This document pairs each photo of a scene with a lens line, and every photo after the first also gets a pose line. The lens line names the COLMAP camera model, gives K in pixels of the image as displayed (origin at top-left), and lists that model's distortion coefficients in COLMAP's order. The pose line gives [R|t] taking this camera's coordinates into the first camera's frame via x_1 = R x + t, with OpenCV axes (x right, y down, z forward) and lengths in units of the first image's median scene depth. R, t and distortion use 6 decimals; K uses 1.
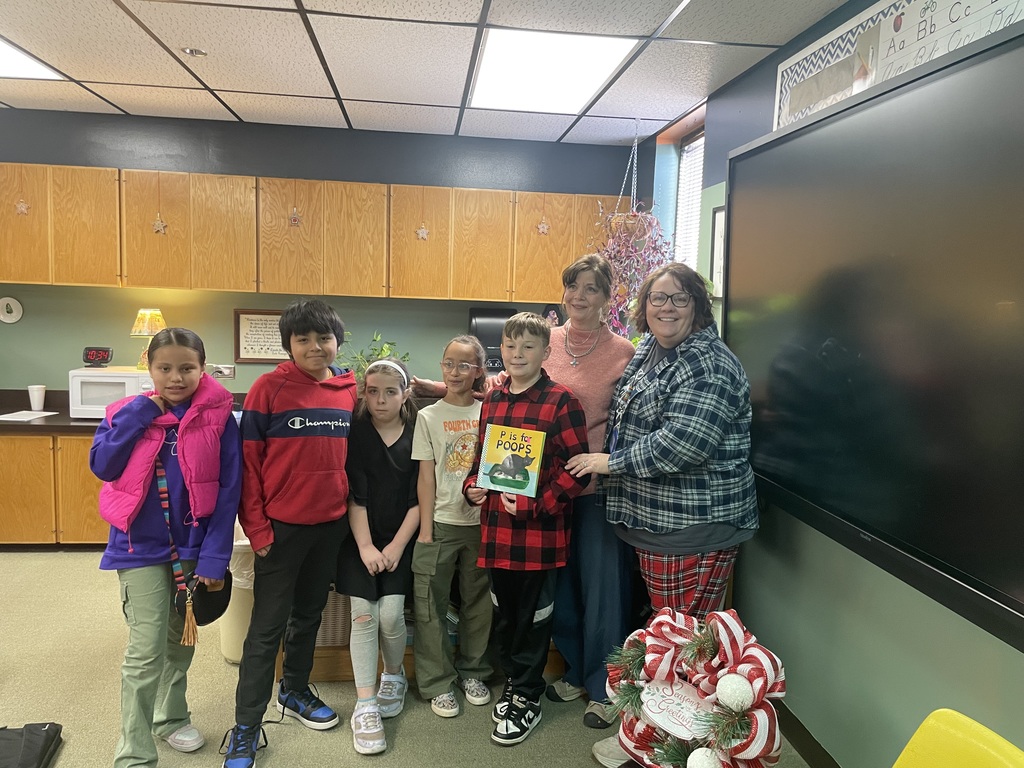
lens RADIAL K [[774.4, 0, 512.0], [0, 774.4, 384.0], [0, 0, 1]] dist [0.062245, 0.000039]
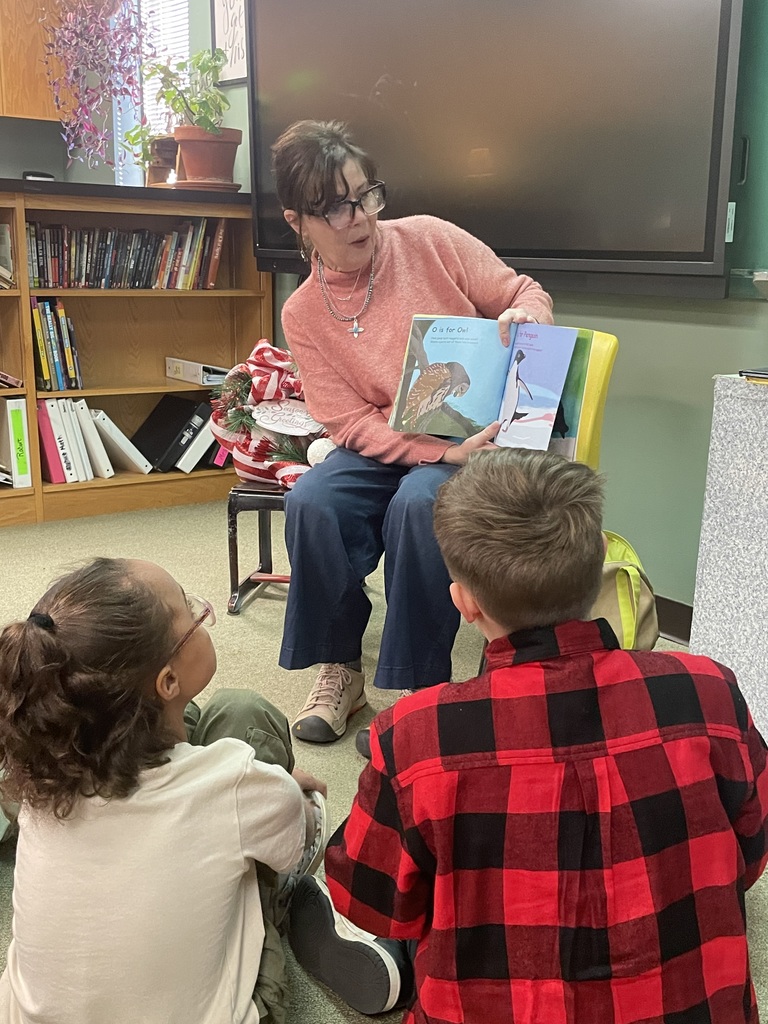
lens RADIAL K [[1130.5, 0, 384.0], [0, 1130.5, 512.0], [0, 0, 1]] dist [0.114657, -0.227534]
pose [[0.877926, -0.117686, 0.464107, -0.176643], [0.057713, 0.988265, 0.141427, 0.151006], [-0.475305, -0.097378, 0.874416, -0.172652]]
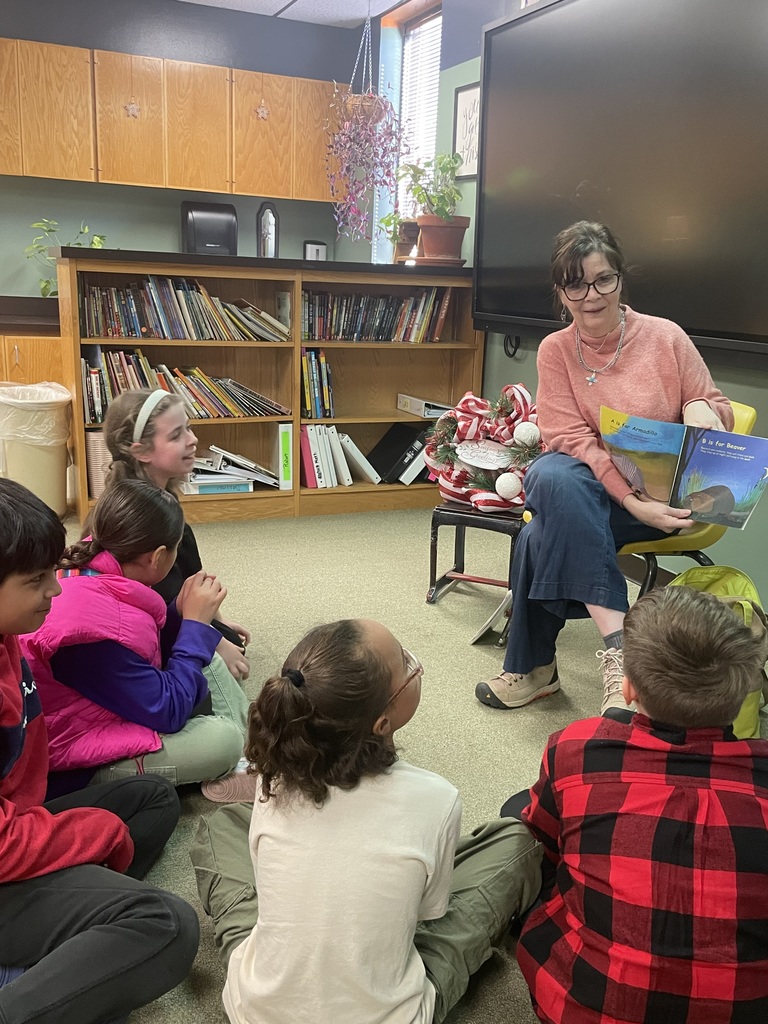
lens RADIAL K [[935.5, 0, 384.0], [0, 935.5, 512.0], [0, 0, 1]] dist [0.075319, -0.105019]
pose [[0.960300, -0.058464, 0.272775, -0.178795], [0.017919, 0.988701, 0.148826, 0.122611], [-0.278394, -0.138030, 0.950497, -0.218305]]
